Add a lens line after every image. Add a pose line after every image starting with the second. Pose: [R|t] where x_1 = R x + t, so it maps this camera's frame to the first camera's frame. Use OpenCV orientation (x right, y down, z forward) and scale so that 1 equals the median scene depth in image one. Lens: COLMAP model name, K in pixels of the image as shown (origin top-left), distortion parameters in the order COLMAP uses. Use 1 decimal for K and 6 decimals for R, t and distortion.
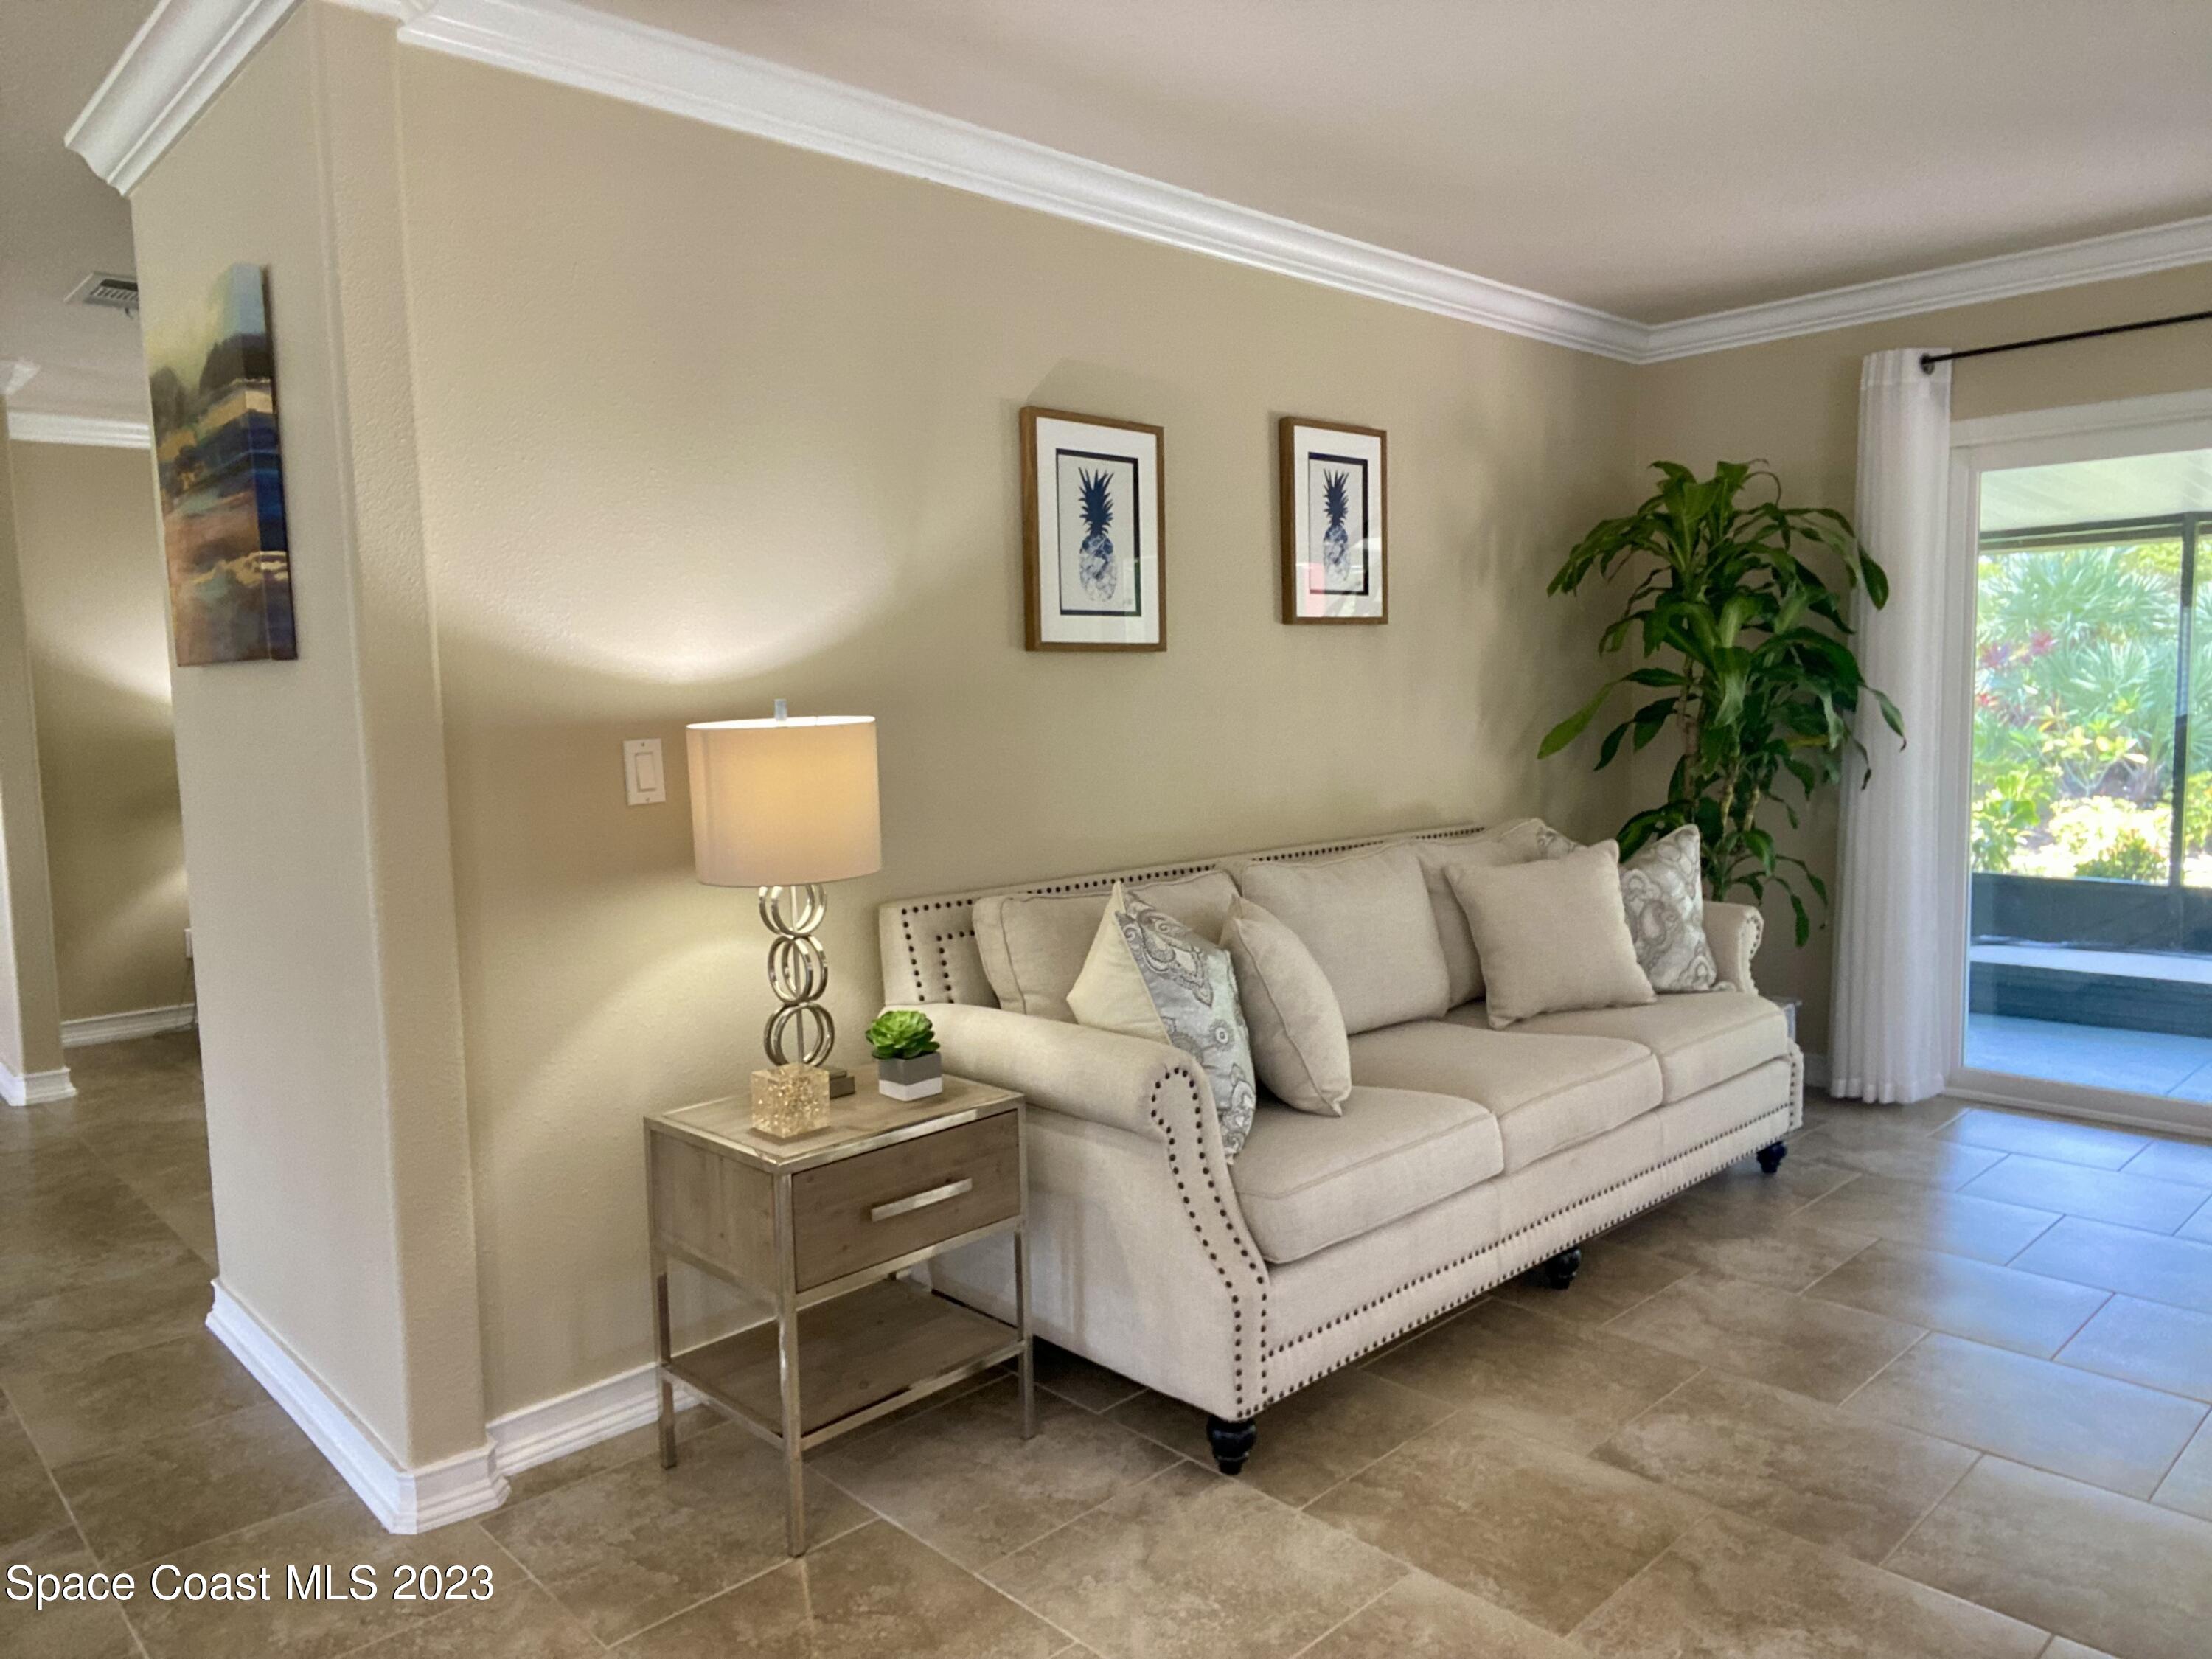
lens RADIAL K [[1491.6, 0, 1105.6], [0, 1491.6, 836.6], [0, 0, 1]] dist [0.051701, 0.001227]
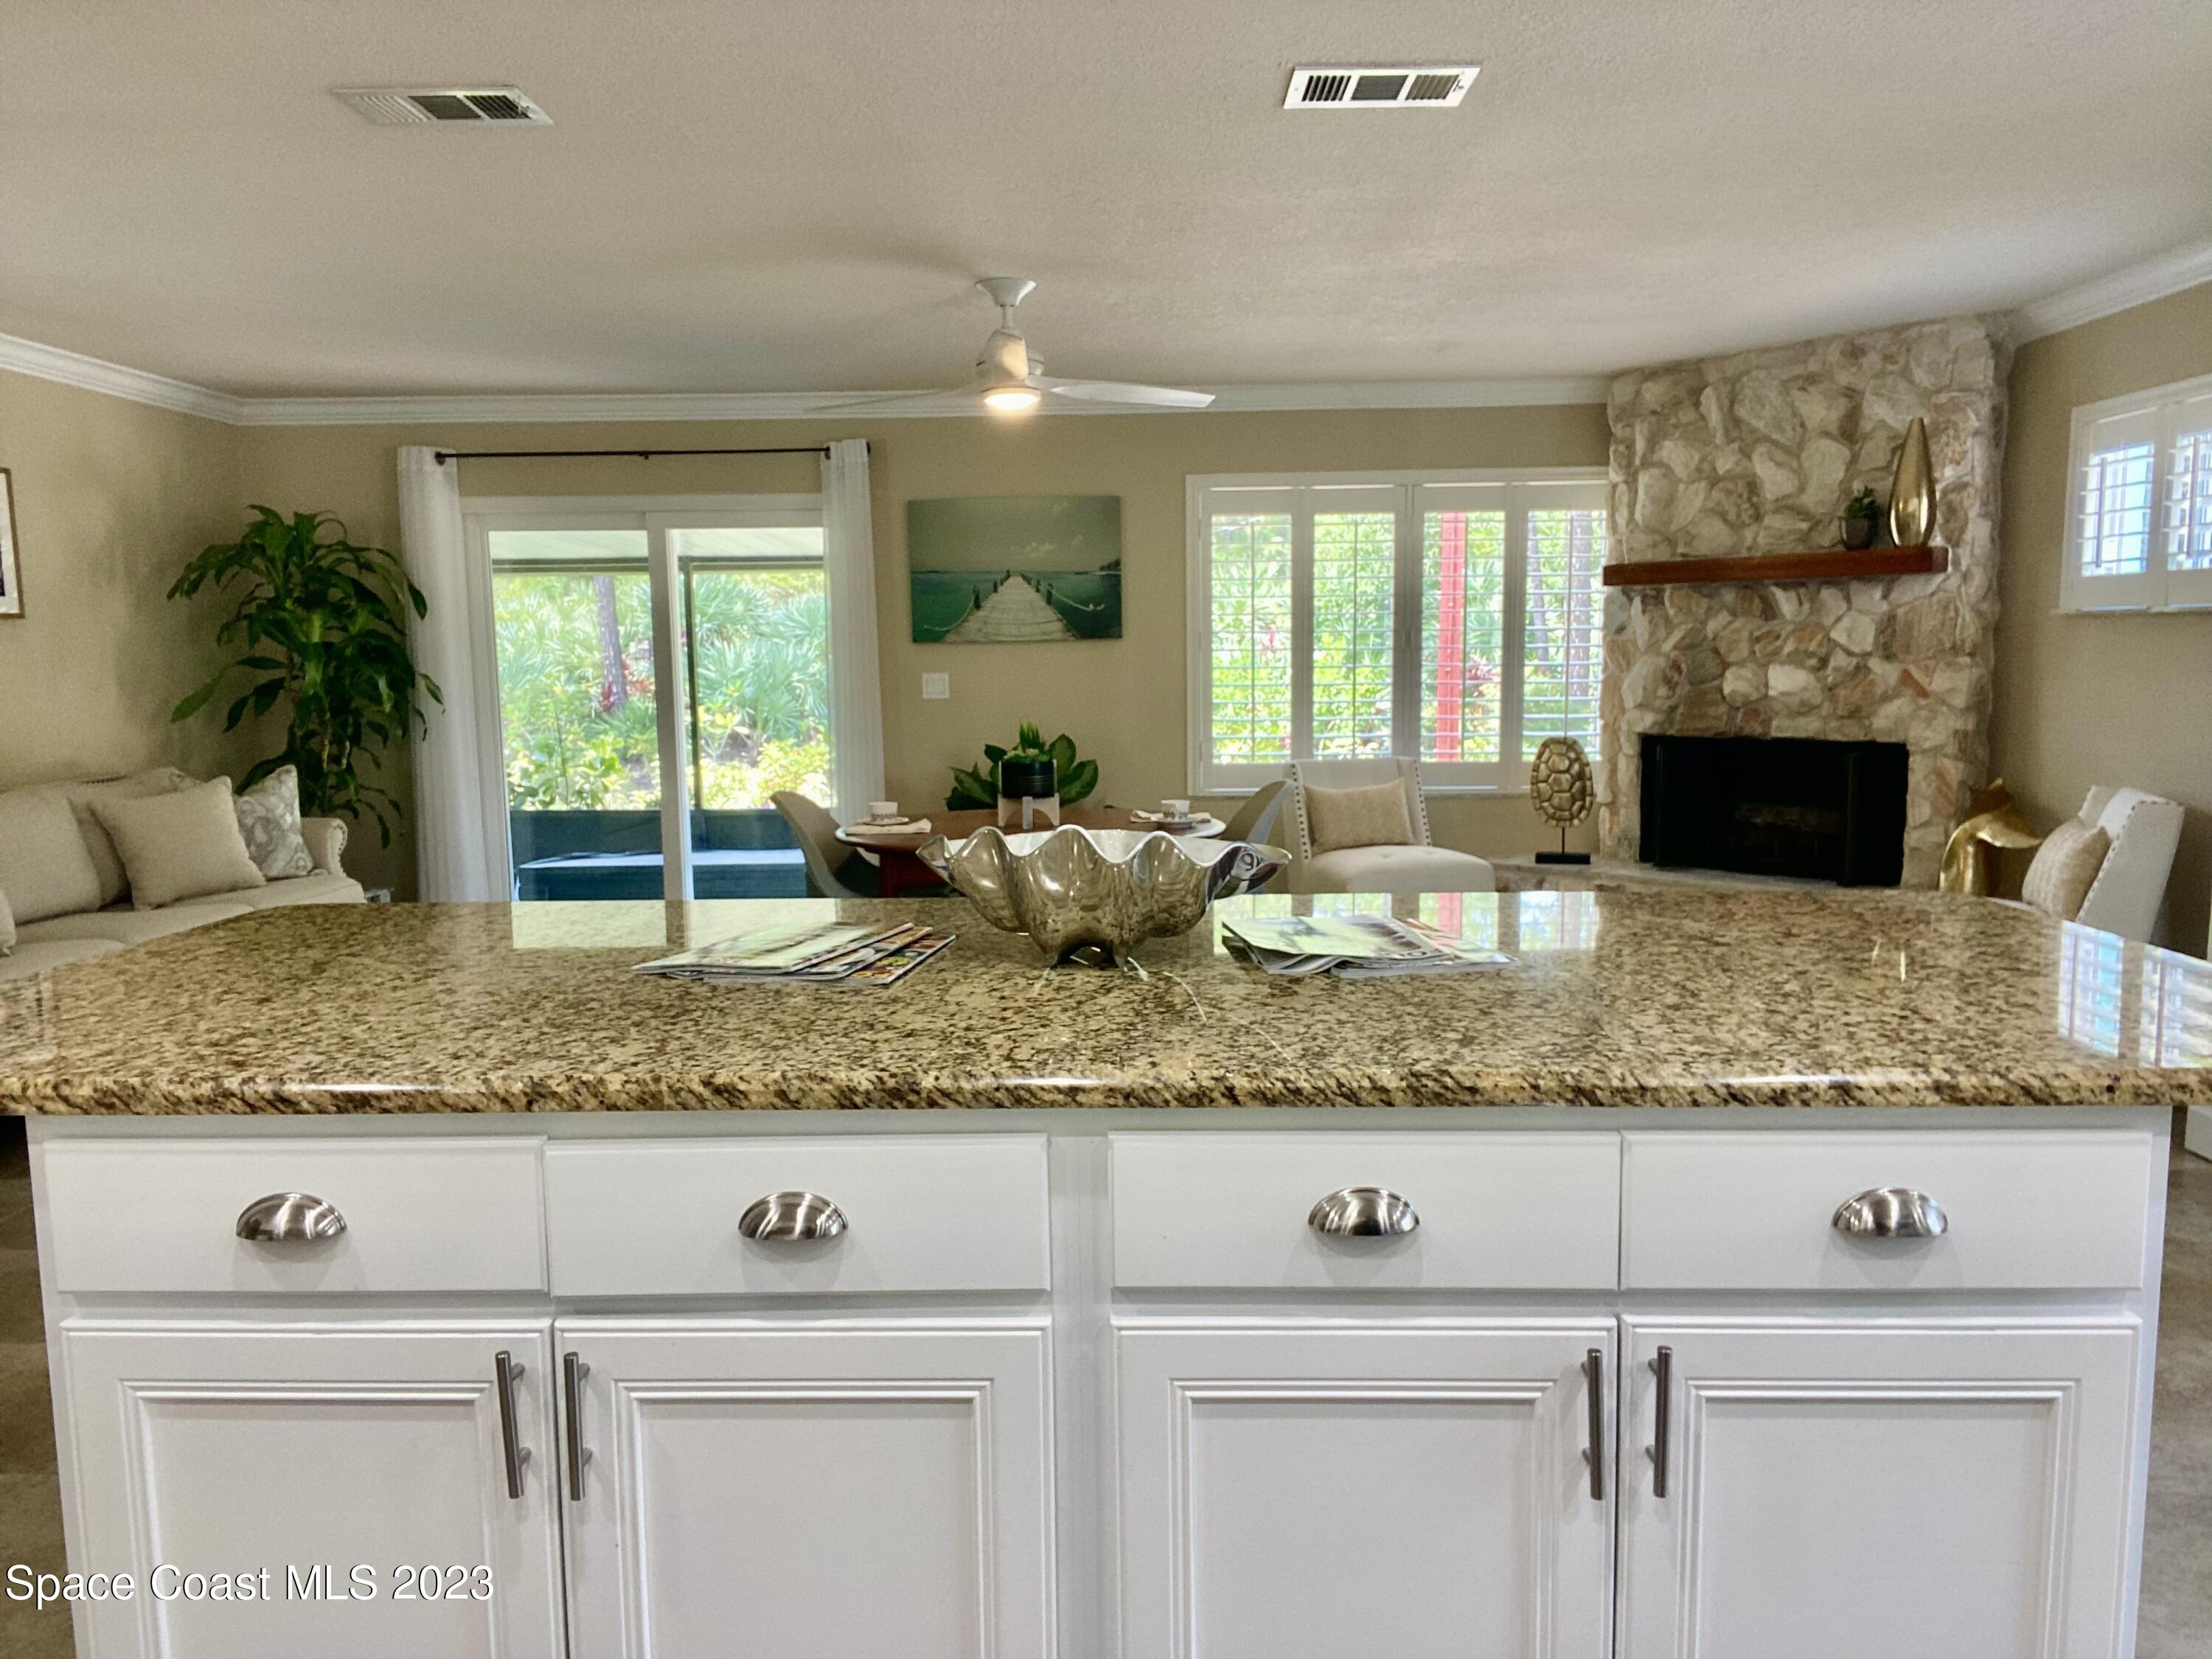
lens RADIAL K [[1591.5, 0, 1172.0], [0, 1591.5, 829.7], [0, 0, 1]] dist [0.034132, -0.043470]
pose [[0.702765, -0.066332, 0.708323, -0.099463], [0.067442, 0.997372, 0.026488, 0.064431], [-0.708218, 0.029156, 0.705391, -0.626318]]
